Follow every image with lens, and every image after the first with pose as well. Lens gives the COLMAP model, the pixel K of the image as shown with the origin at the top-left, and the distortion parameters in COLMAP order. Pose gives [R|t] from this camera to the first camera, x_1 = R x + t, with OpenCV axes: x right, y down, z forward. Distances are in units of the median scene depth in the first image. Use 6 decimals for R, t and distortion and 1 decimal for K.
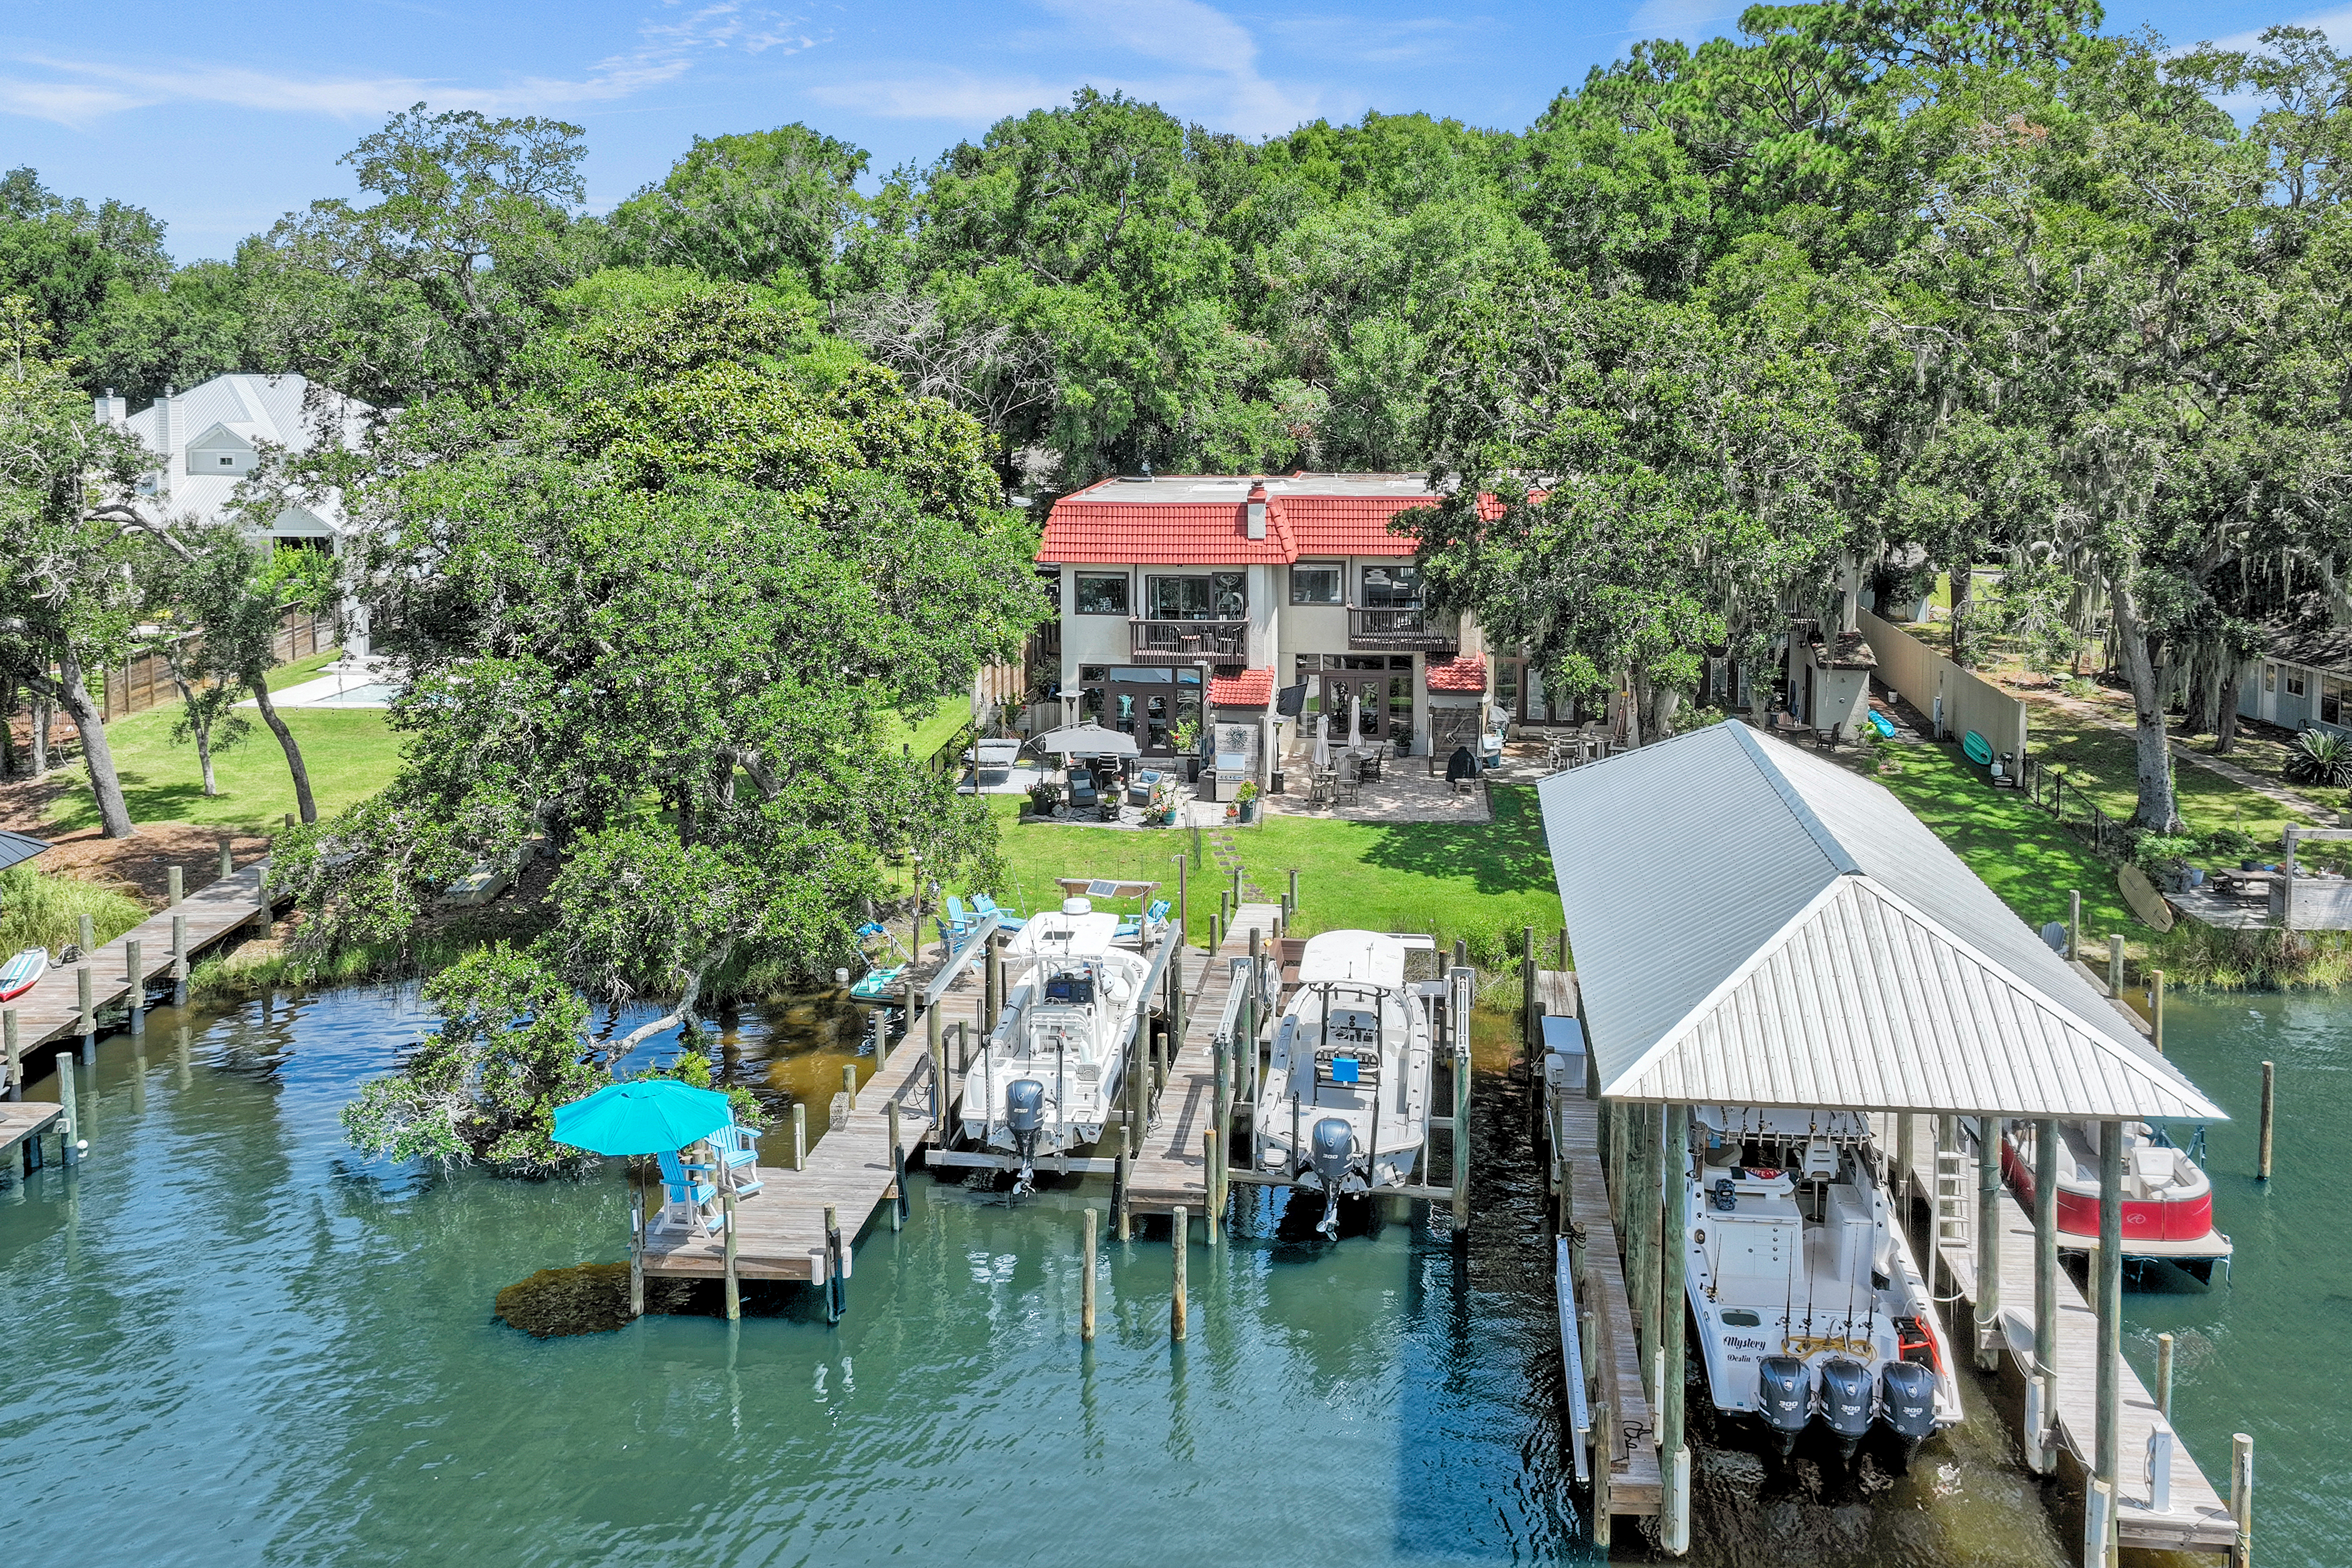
lens RADIAL K [[1967.3, 0, 1193.2], [0, 1967.3, 542.8], [0, 0, 1]] dist [0.002974, 0.002050]
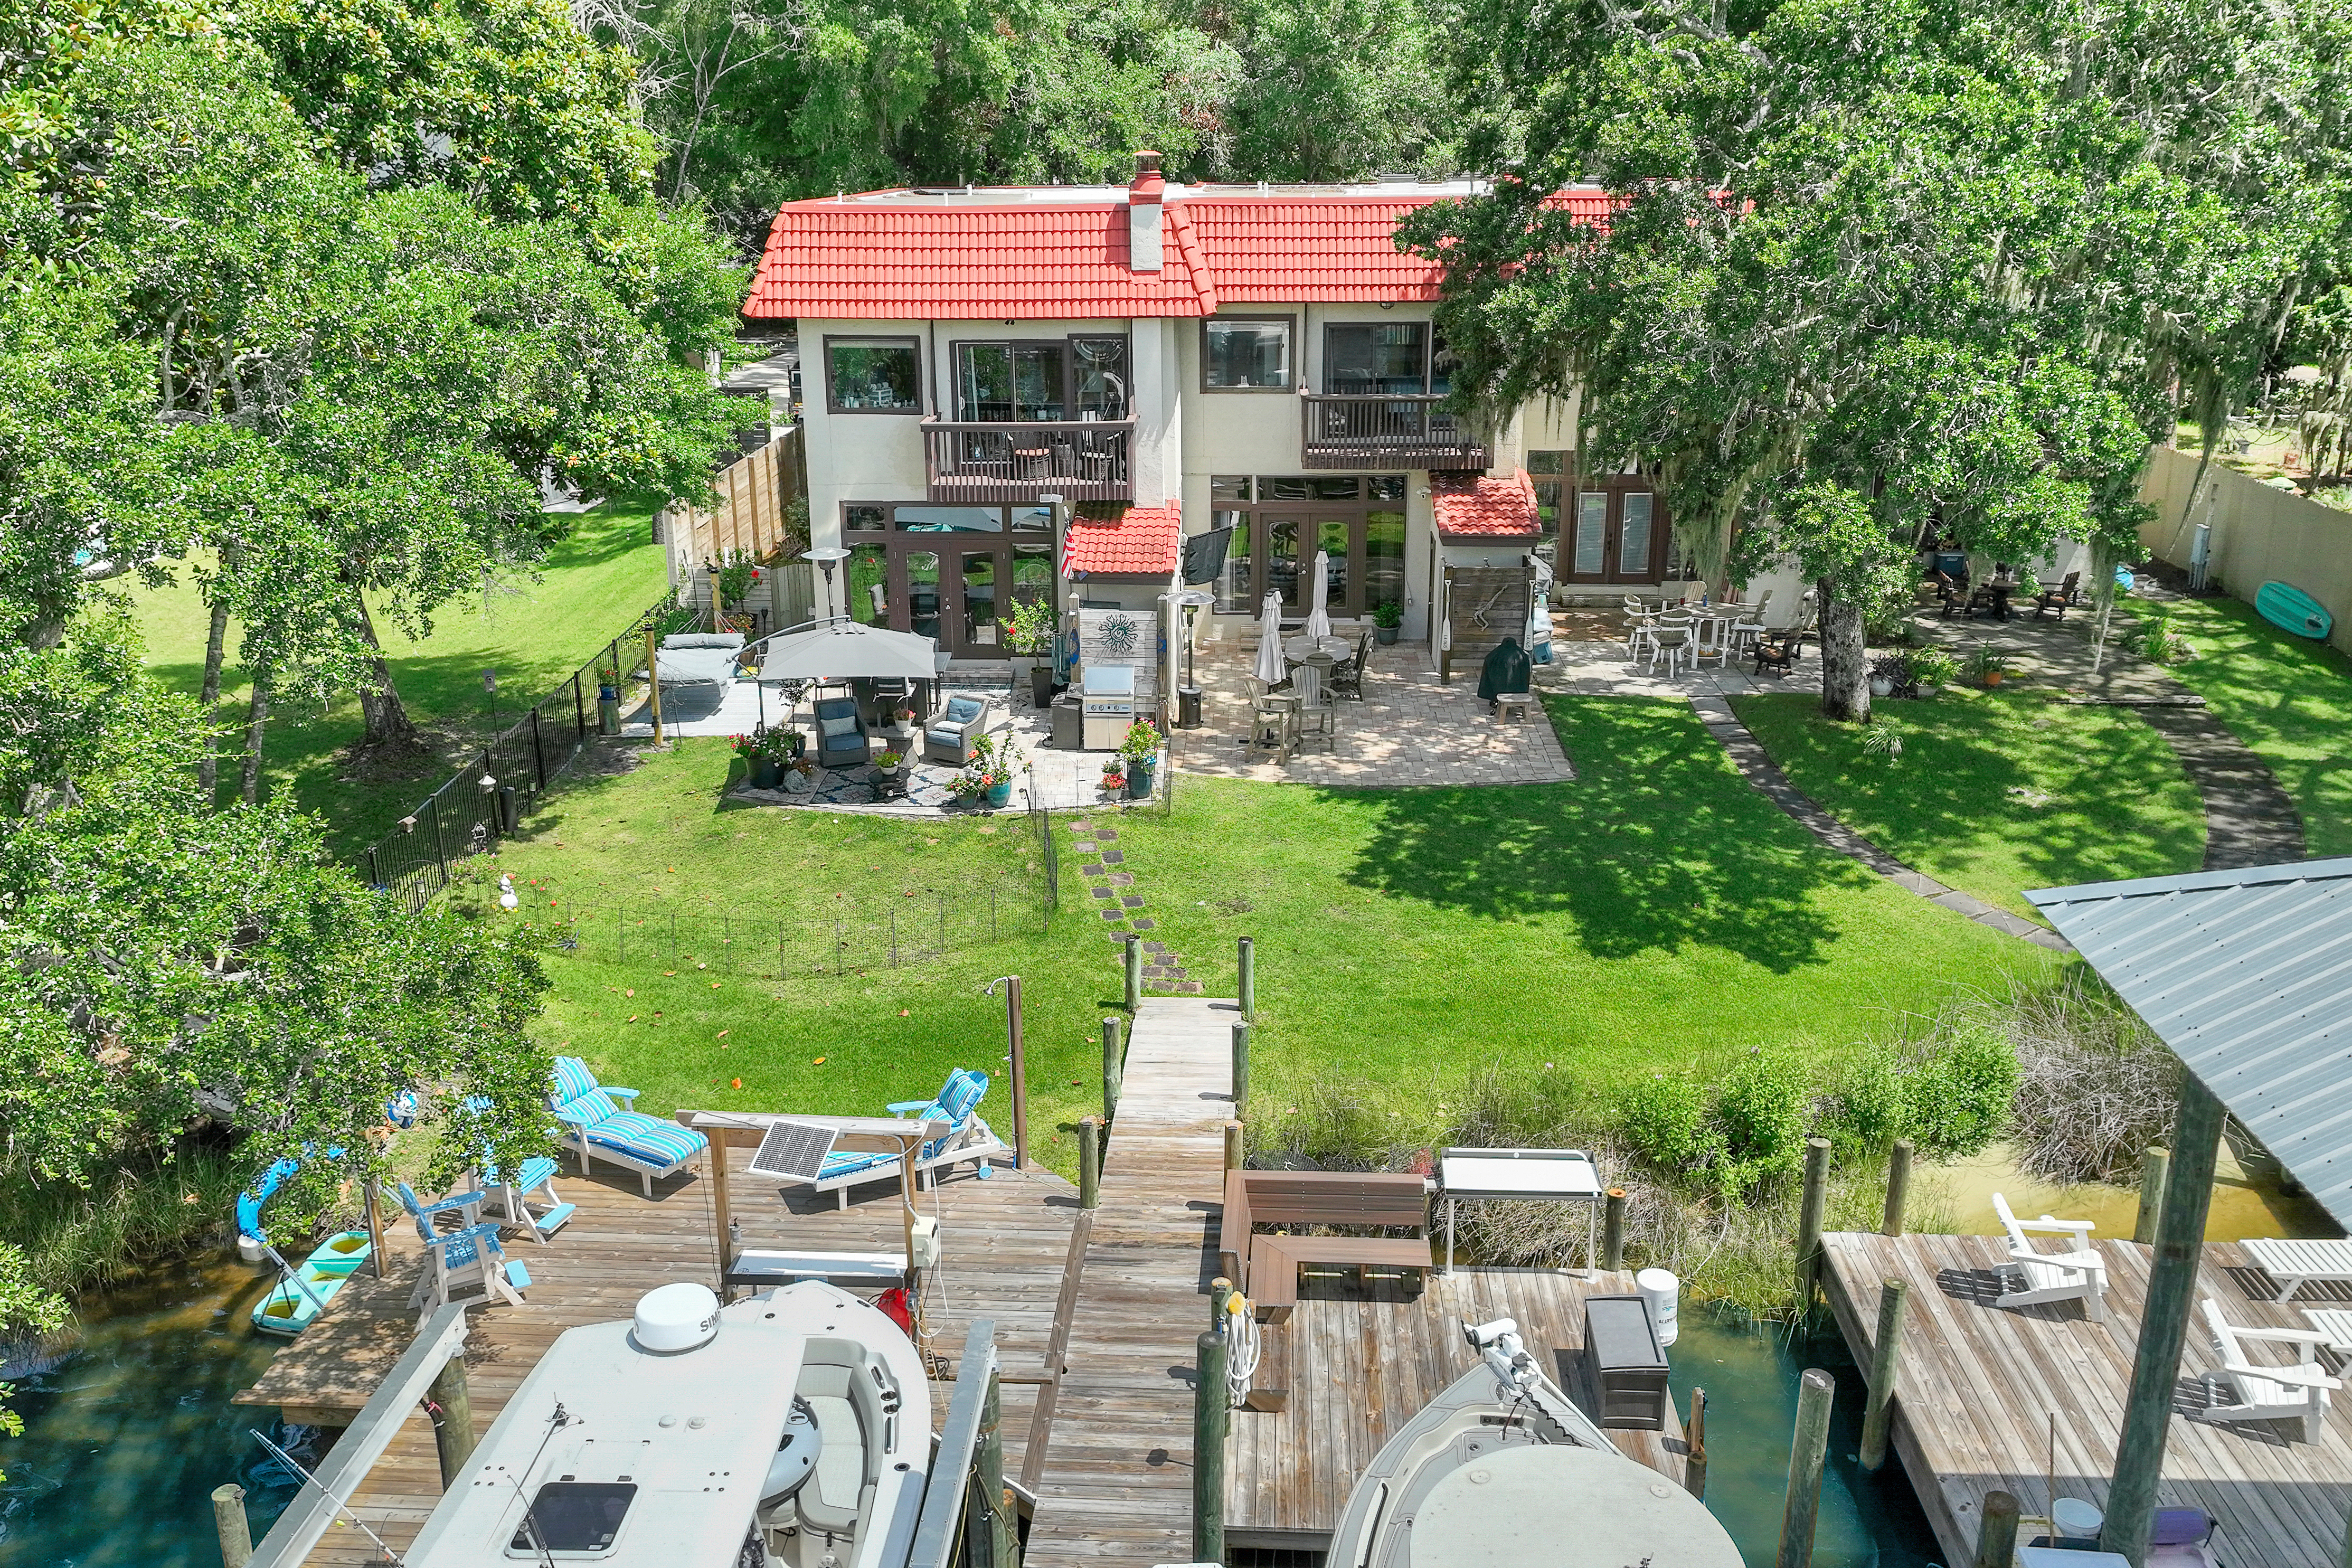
lens RADIAL K [[1901.0, 0, 1158.1], [0, 1901.0, 788.7], [0, 0, 1]] dist [0.000128, -0.005458]
pose [[0.998426, -0.023699, 0.050828, 0.006572], [0.011292, 0.972713, 0.231738, 0.022024], [-0.054933, -0.230799, 0.971450, 0.615526]]
